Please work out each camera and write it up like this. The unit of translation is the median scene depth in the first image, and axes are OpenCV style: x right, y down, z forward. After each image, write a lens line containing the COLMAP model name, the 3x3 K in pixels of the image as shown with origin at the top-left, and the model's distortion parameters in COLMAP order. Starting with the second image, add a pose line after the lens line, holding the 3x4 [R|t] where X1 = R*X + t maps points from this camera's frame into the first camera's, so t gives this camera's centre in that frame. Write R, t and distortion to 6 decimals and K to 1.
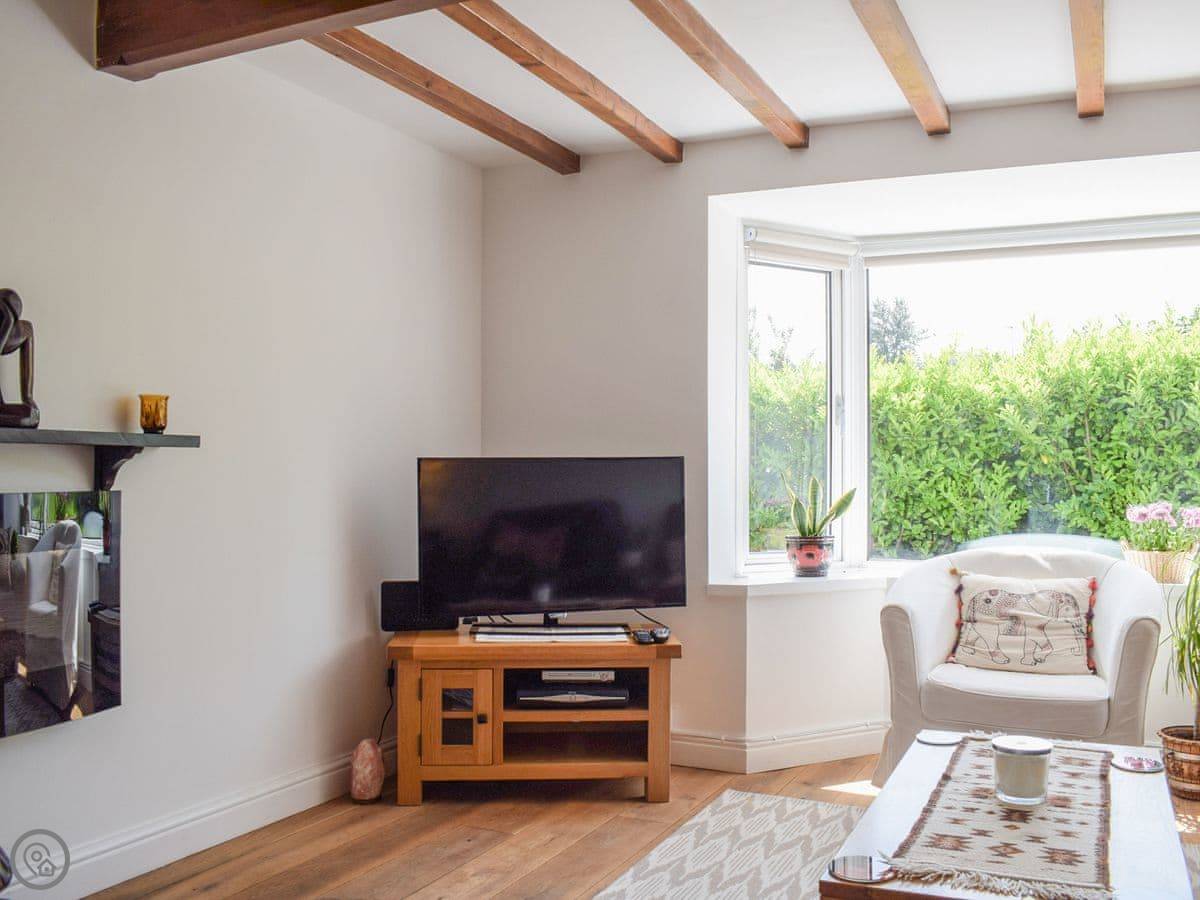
lens RADIAL K [[1091.5, 0, 580.5], [0, 1091.5, 462.8], [0, 0, 1]] dist [-0.094096, 0.000000]
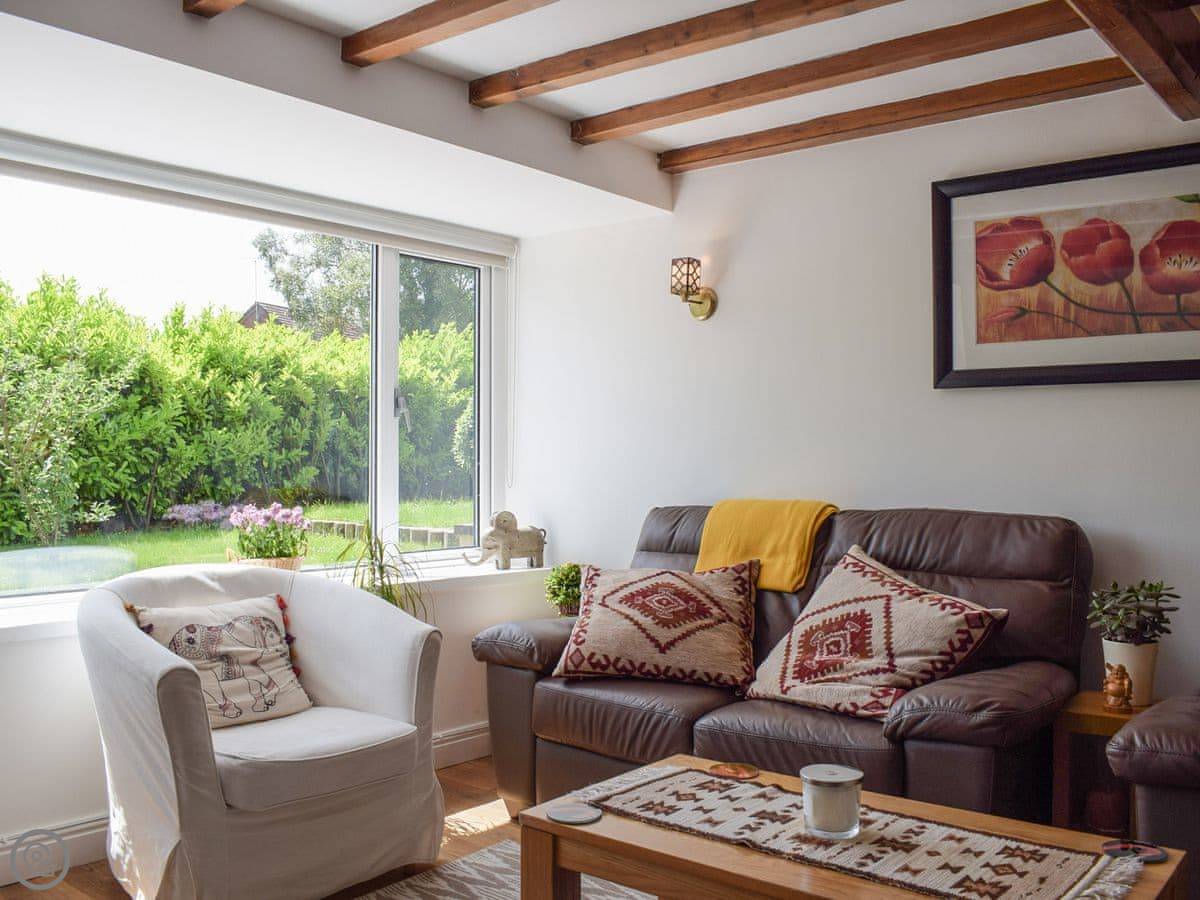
lens RADIAL K [[1091.5, 0, 638.1], [0, 1091.5, 457.4], [0, 0, 1]] dist [-0.094096, 0.000000]
pose [[0.215669, -0.001062, 0.976466, -0.309050], [-0.011426, 0.999928, 0.003611, -0.009410], [-0.976400, -0.011936, 0.215642, 0.541372]]
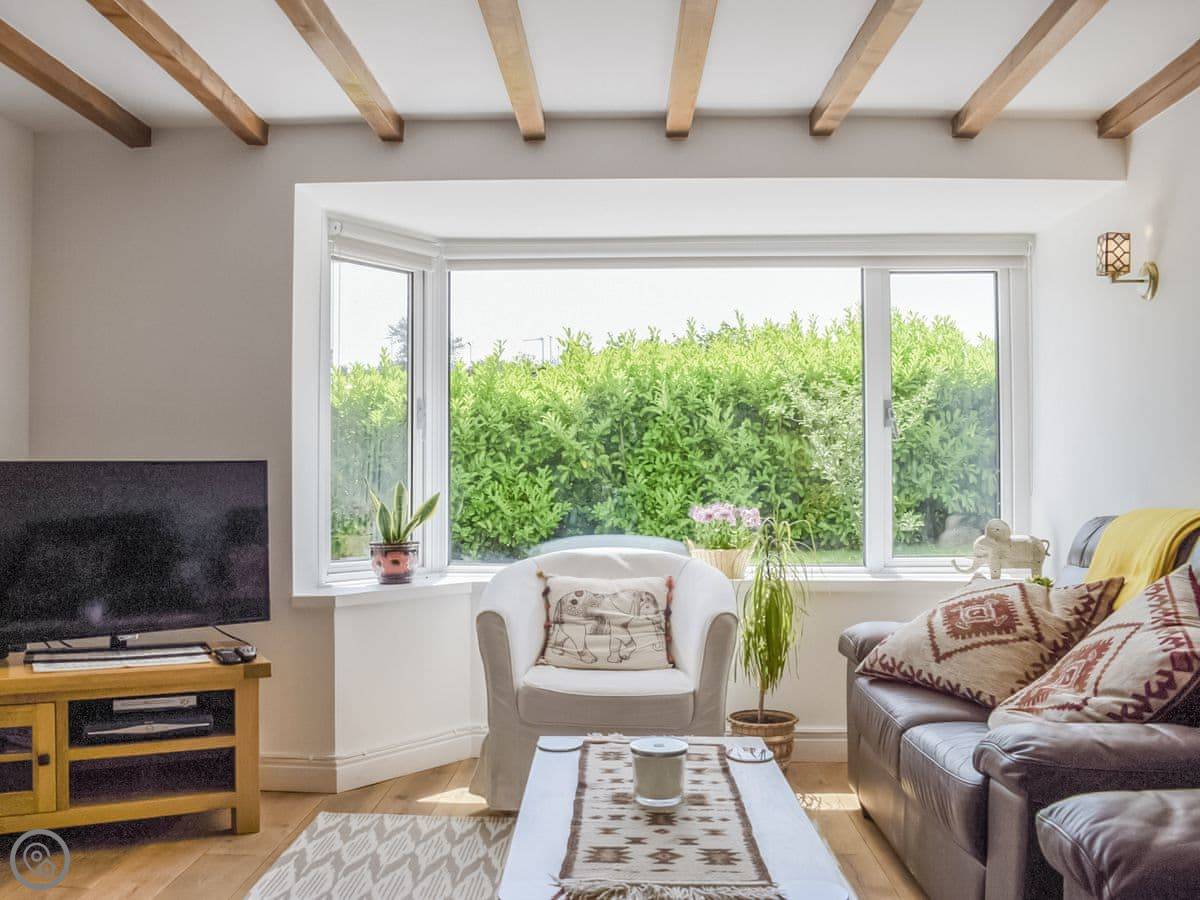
lens RADIAL K [[1091.5, 0, 554.8], [0, 1091.5, 471.4], [0, 0, 1]] dist [-0.094096, 0.000000]
pose [[0.922038, -0.001872, 0.387094, -0.040792], [0.000345, 0.999992, 0.004014, -0.000018], [-0.387098, -0.003568, 0.922032, 0.053019]]
